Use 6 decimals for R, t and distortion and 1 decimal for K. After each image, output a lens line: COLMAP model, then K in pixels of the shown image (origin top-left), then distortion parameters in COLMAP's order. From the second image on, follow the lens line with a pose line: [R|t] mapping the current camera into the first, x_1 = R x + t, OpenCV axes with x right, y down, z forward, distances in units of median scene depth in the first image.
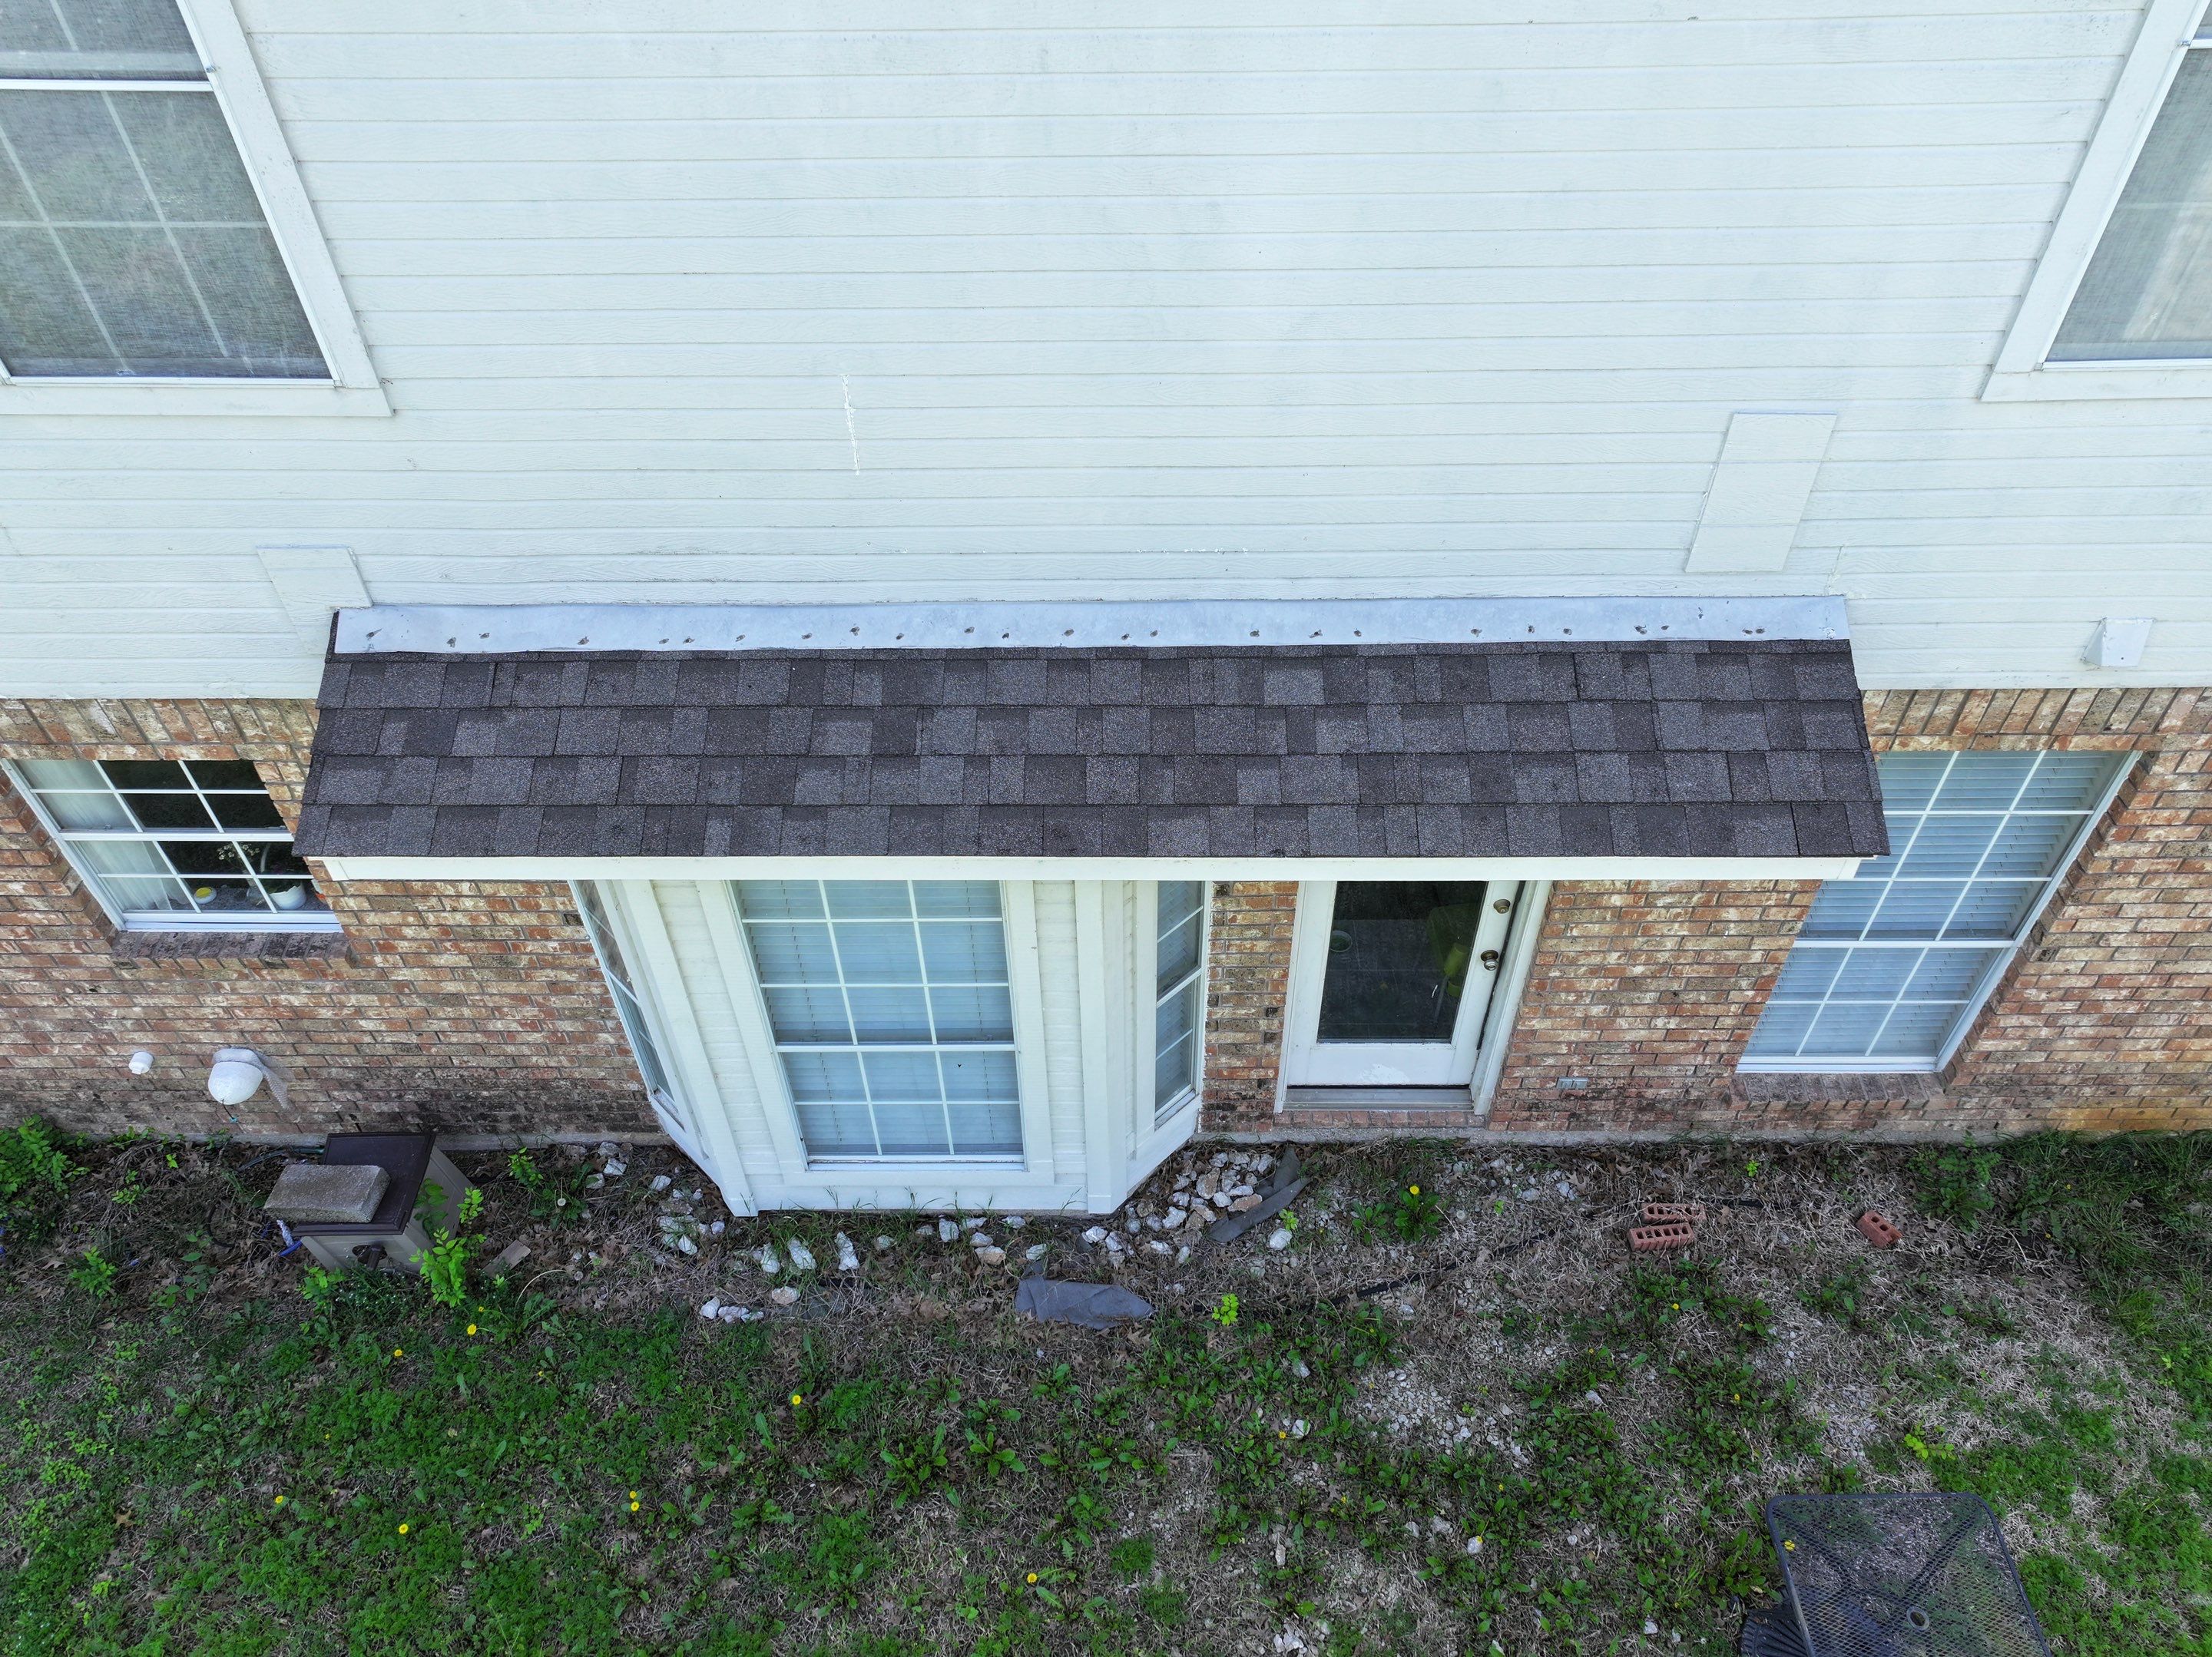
lens RADIAL K [[1600.2, 0, 1108.0], [0, 1600.2, 811.2], [0, 0, 1]] dist [-0.000610, 0.012898]
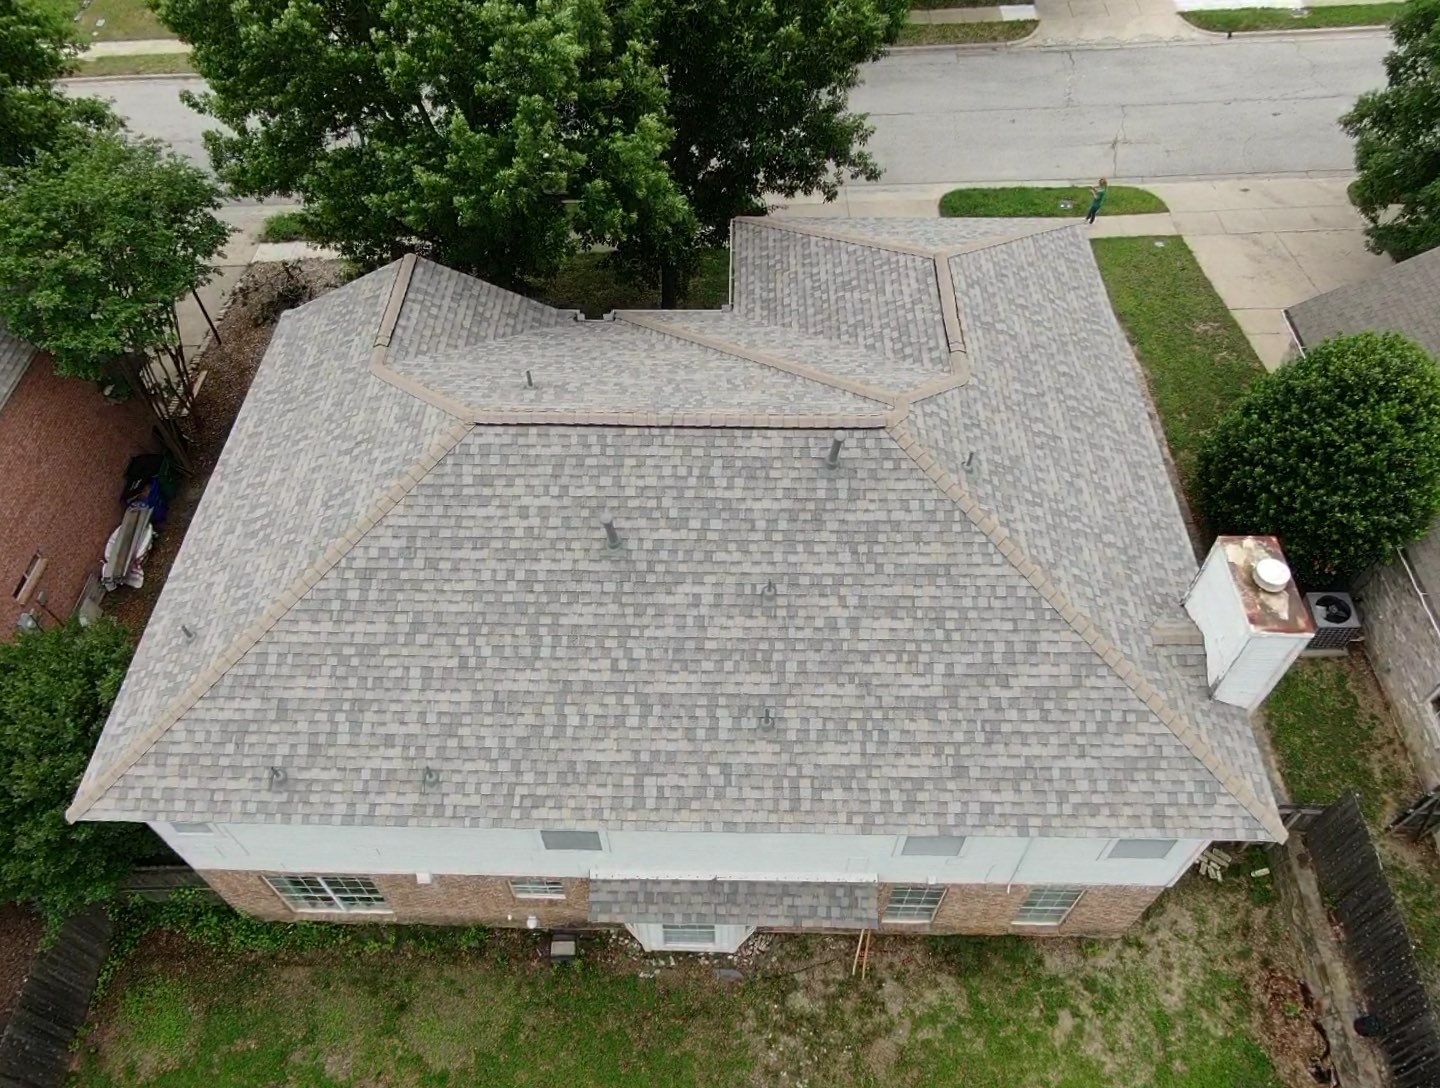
lens RADIAL K [[1081.7, 0, 726.7], [0, 1081.7, 537.5], [0, 0, 1]] dist [-0.022078, 0.017527]
pose [[0.999825, 0.018463, 0.002997, -0.048981], [-0.018681, 0.993800, 0.109598, -1.195815], [-0.000955, -0.109635, 0.993971, -1.781713]]
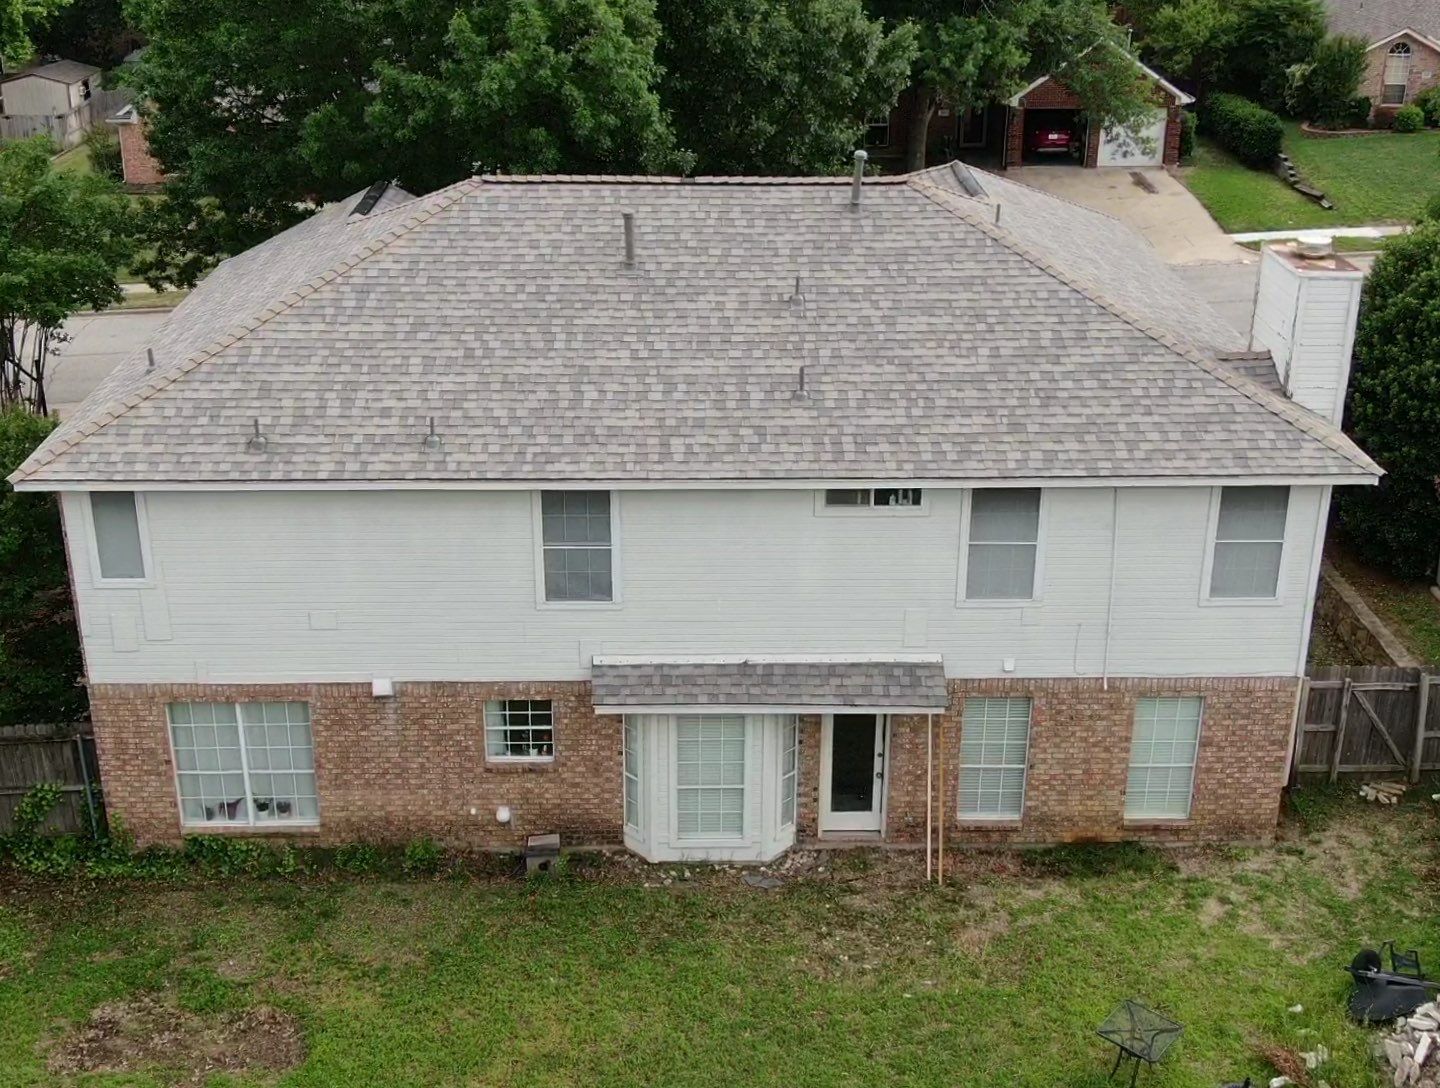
lens RADIAL K [[1790.3, 0, 731.1], [0, 1790.3, 520.8], [0, 0, 1]] dist [0.041068, 0.000000]
pose [[0.999257, 0.006393, 0.038018, -0.221076], [0.008779, 0.922514, -0.385865, 1.041510], [-0.037539, 0.385912, 0.921772, -2.665543]]
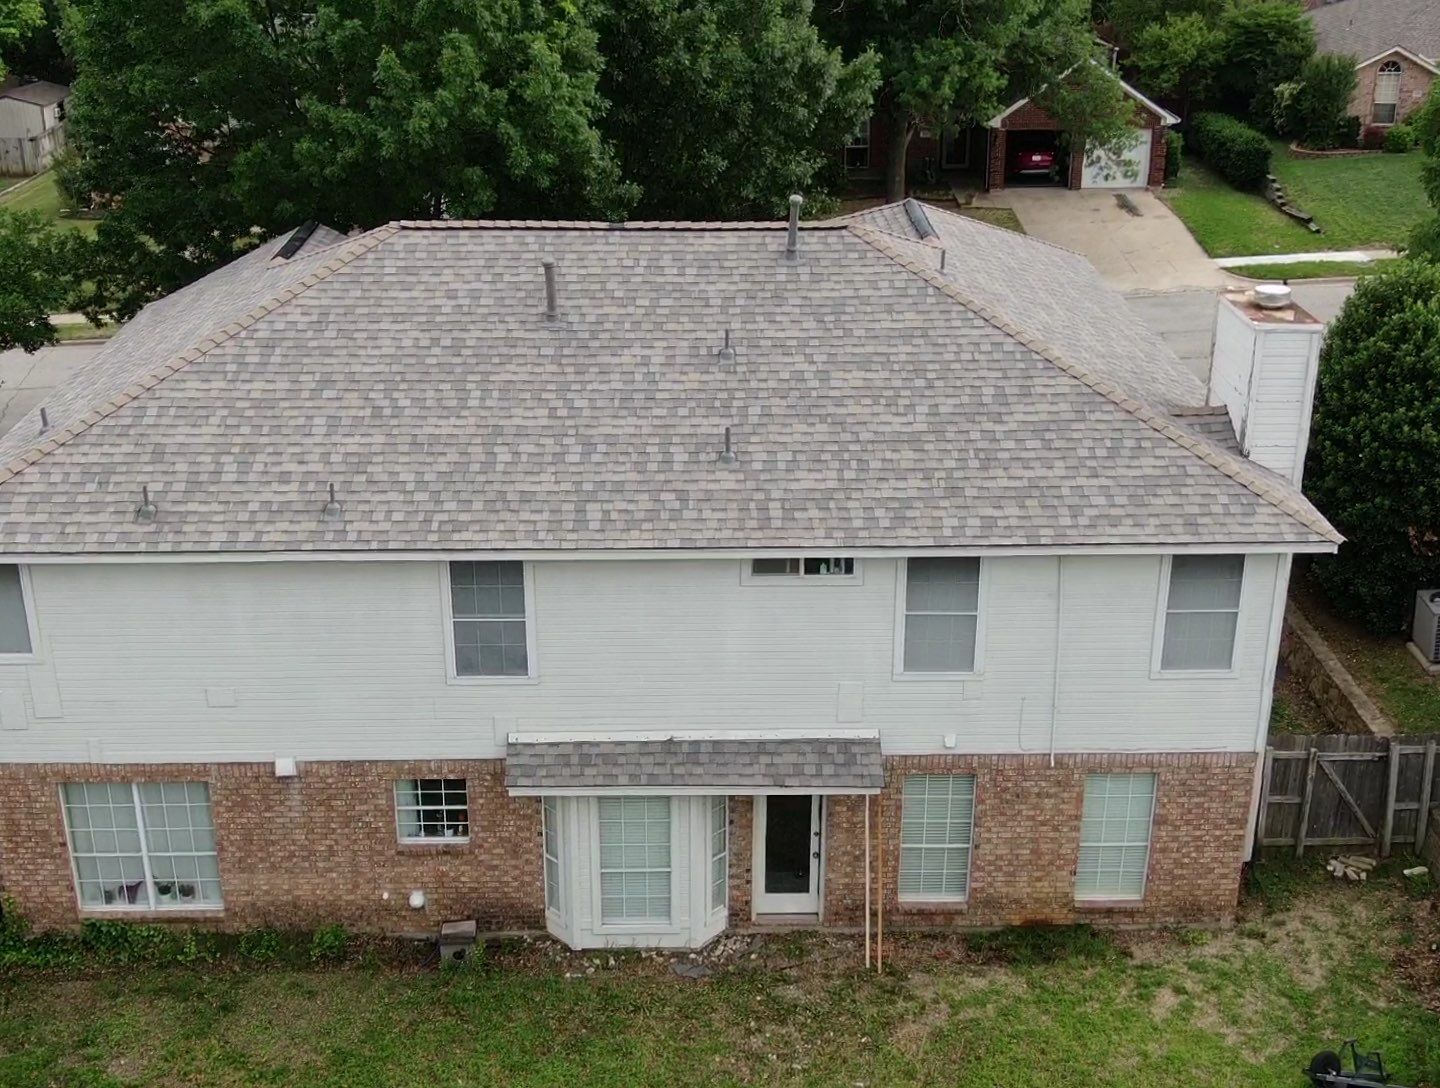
lens RADIAL K [[1790.3, 0, 732.2], [0, 1790.3, 516.4], [0, 0, 1]] dist [0.041068, 0.000000]
pose [[0.999387, 0.003978, 0.034779, -0.056964], [0.010012, 0.919533, -0.392885, 0.863942], [-0.033543, 0.392992, 0.918930, -2.532772]]
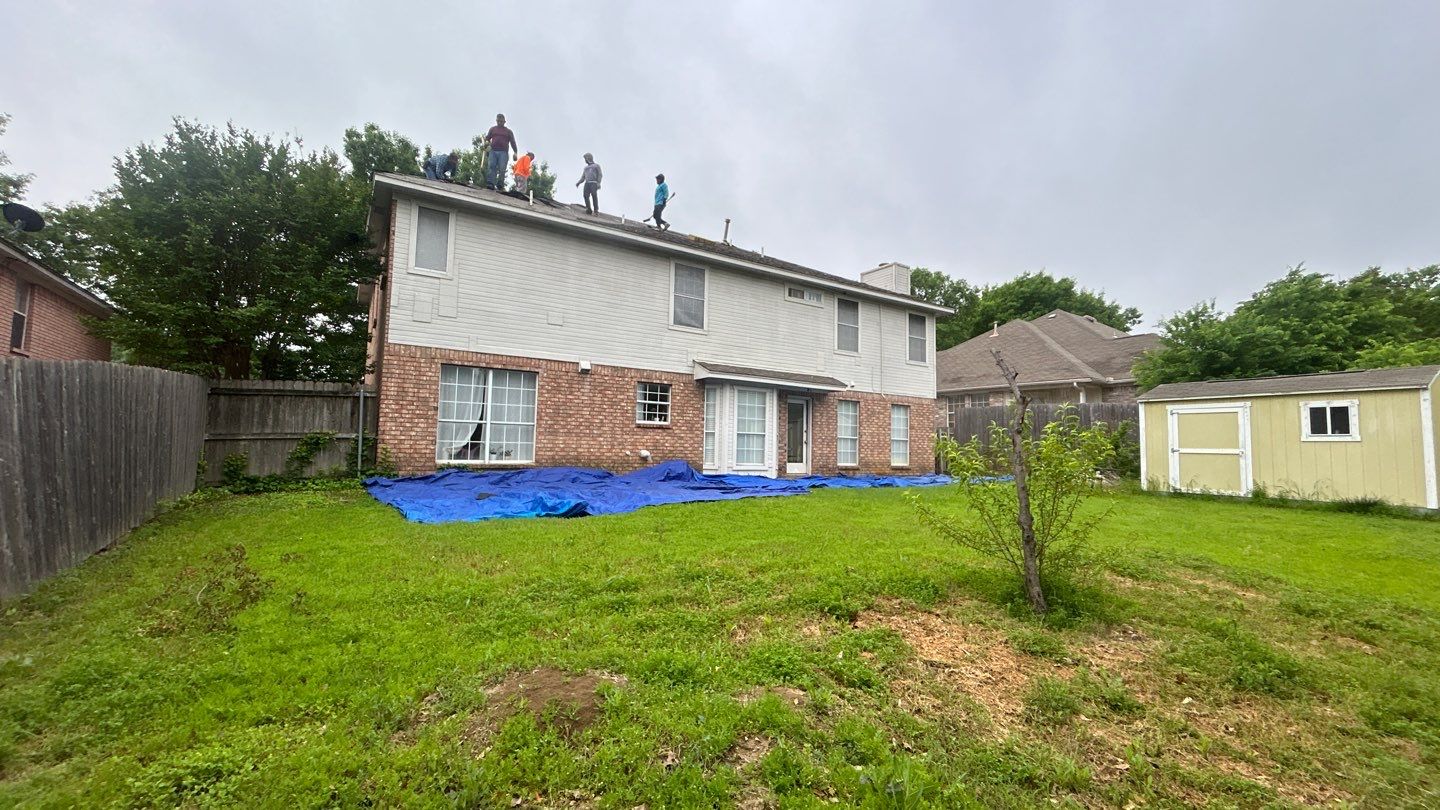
lens RADIAL K [[579.0, 0, 721.4], [0, 579.0, 395.6], [0, 0, 1]] dist [0.003546, 0.000051]
pose [[0.834469, 0.081967, 0.544925, -1.452714], [0.363950, 0.660530, -0.656689, 1.469906], [-0.413766, 0.746312, 0.521360, -0.326599]]
